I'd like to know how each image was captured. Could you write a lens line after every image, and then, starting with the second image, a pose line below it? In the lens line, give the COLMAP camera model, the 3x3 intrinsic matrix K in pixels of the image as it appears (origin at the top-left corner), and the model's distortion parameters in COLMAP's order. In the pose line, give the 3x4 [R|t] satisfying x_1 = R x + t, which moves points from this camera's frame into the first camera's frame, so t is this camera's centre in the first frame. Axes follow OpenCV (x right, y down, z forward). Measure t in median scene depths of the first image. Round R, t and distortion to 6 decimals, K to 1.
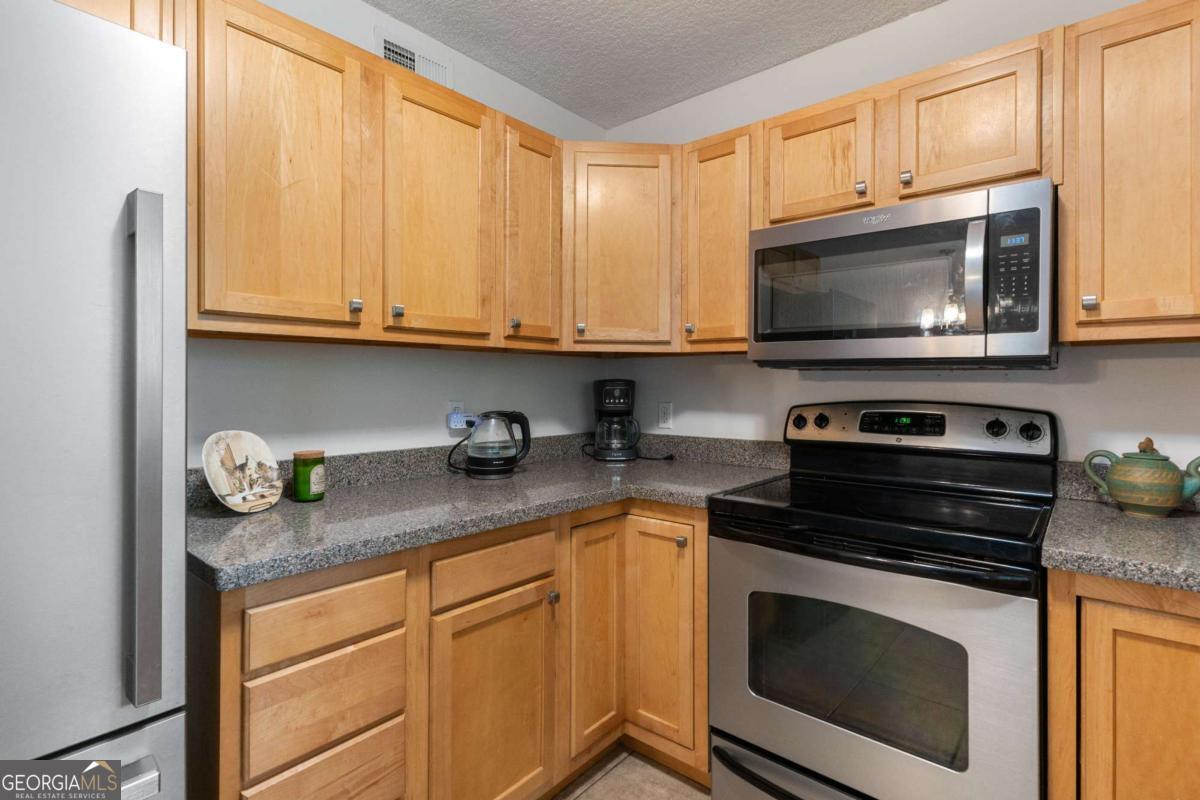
lens RADIAL K [[570.8, 0, 600.1], [0, 570.8, 381.8], [0, 0, 1]] dist [0.001829, 0.000600]
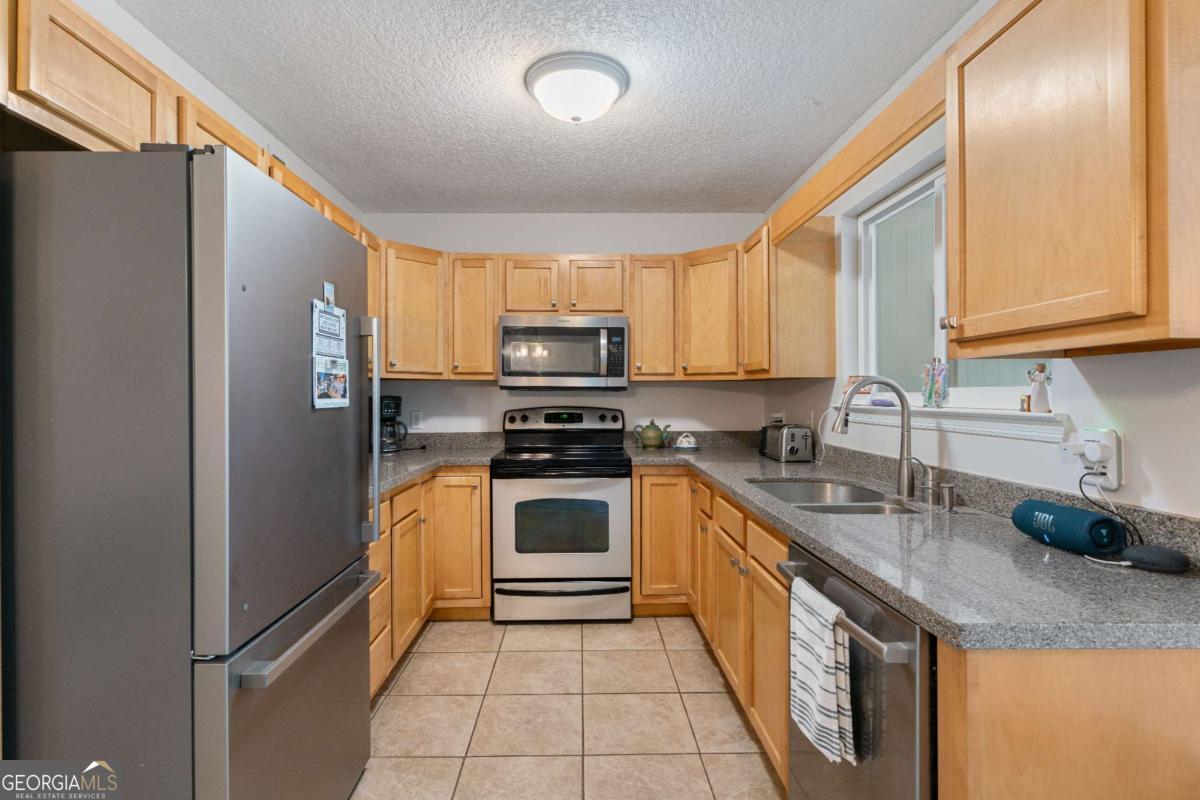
lens RADIAL K [[570.8, 0, 581.1], [0, 570.8, 389.1], [0, 0, 1]] dist [0.001829, 0.000600]
pose [[0.758205, 0.004151, 0.652003, -0.787193], [0.002276, 0.999957, -0.009013, -0.010484], [-0.652012, 0.008317, 0.758163, -0.603445]]
